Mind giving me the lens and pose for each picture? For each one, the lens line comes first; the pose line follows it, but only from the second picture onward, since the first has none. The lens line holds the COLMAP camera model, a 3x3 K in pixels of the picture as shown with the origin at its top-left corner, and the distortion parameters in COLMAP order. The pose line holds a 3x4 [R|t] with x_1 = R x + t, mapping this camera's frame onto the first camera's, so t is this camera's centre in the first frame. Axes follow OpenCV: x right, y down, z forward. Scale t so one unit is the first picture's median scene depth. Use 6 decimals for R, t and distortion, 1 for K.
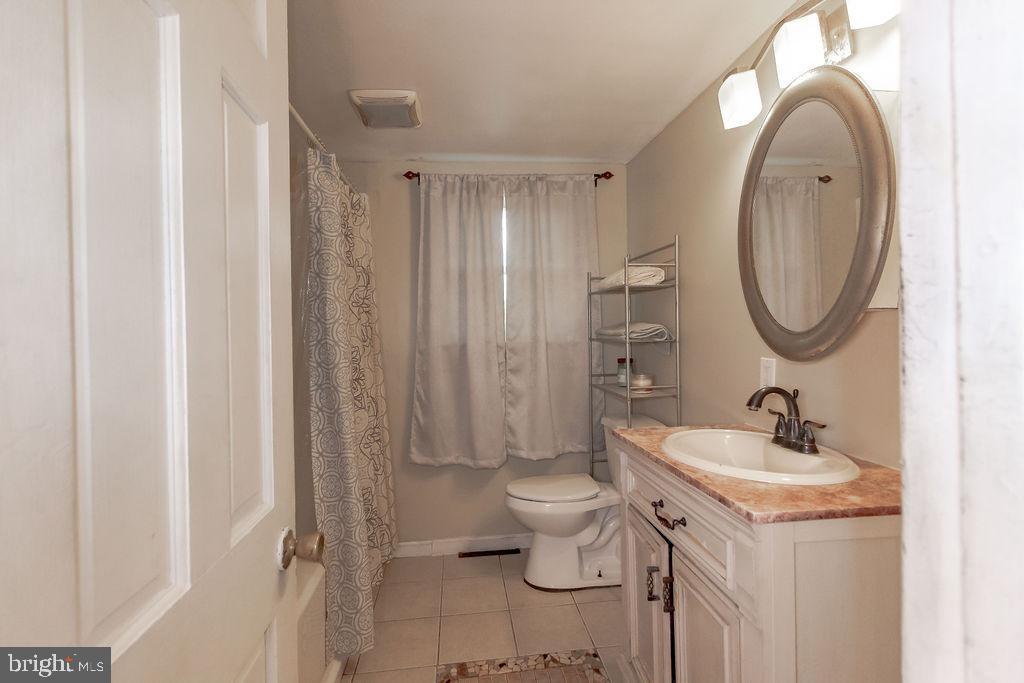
lens RADIAL K [[468.7, 0, 509.7], [0, 468.7, 338.1], [0, 0, 1]] dist [0.015859, 0.000391]
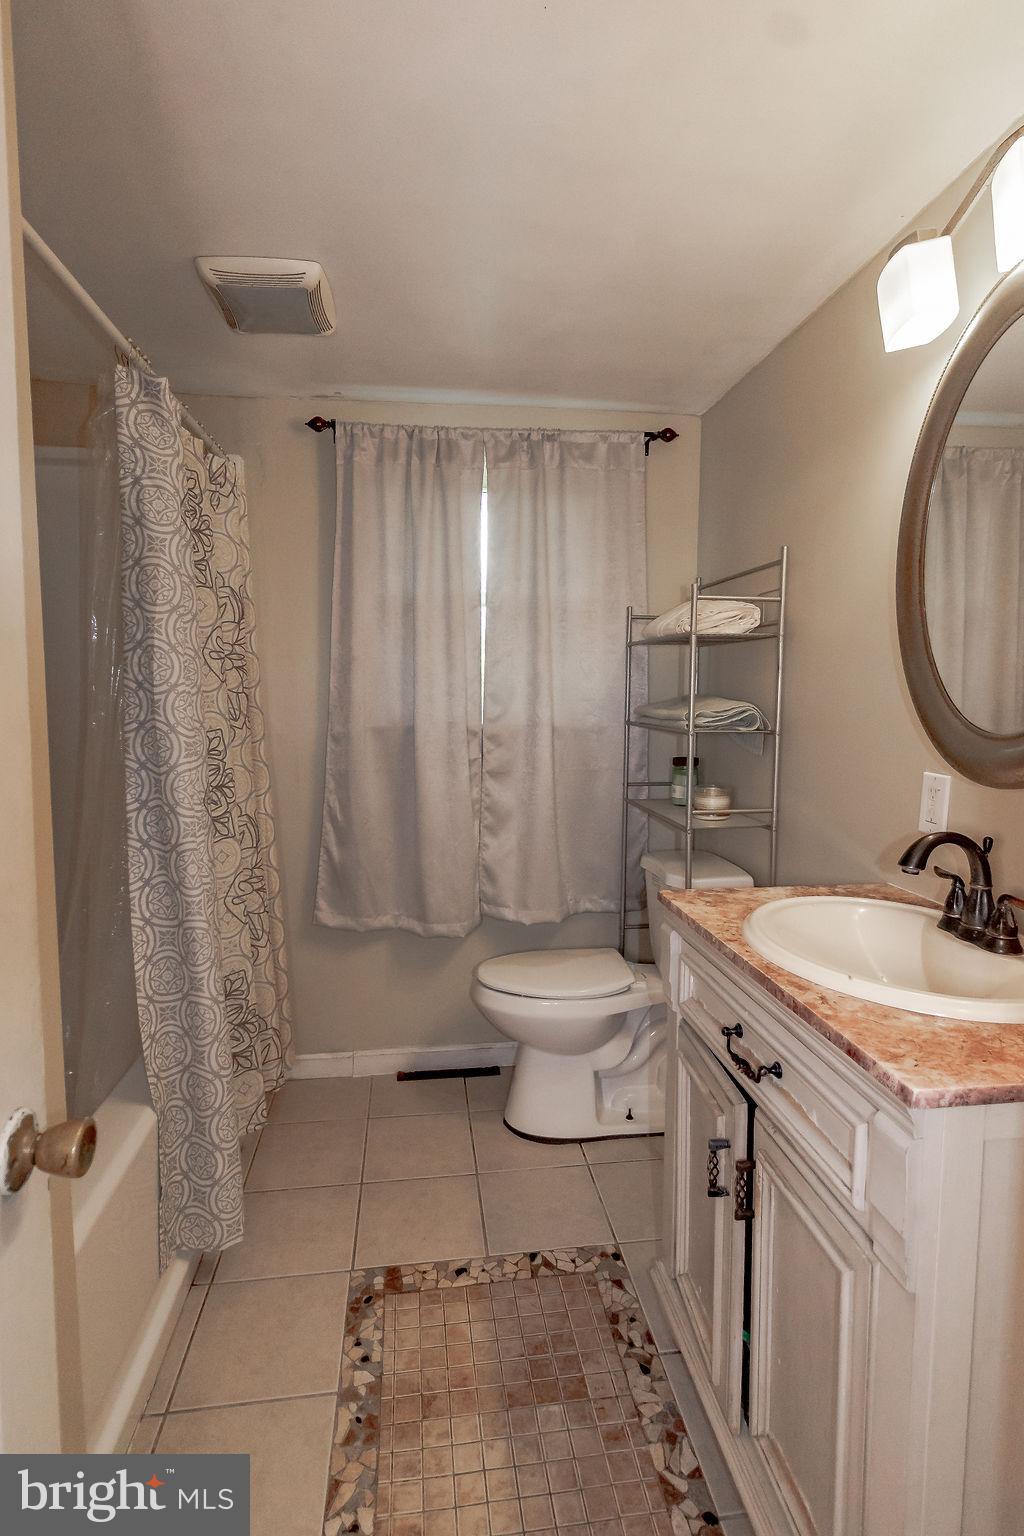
lens RADIAL K [[703.0, 0, 524.6], [0, 703.0, 736.9], [0, 0, 1]] dist [0.015859, 0.000391]
pose [[0.999628, 0.022455, 0.015495, 0.036100], [-0.023500, 0.997205, 0.070929, -0.046496], [-0.013859, -0.071267, 0.997361, 0.151023]]
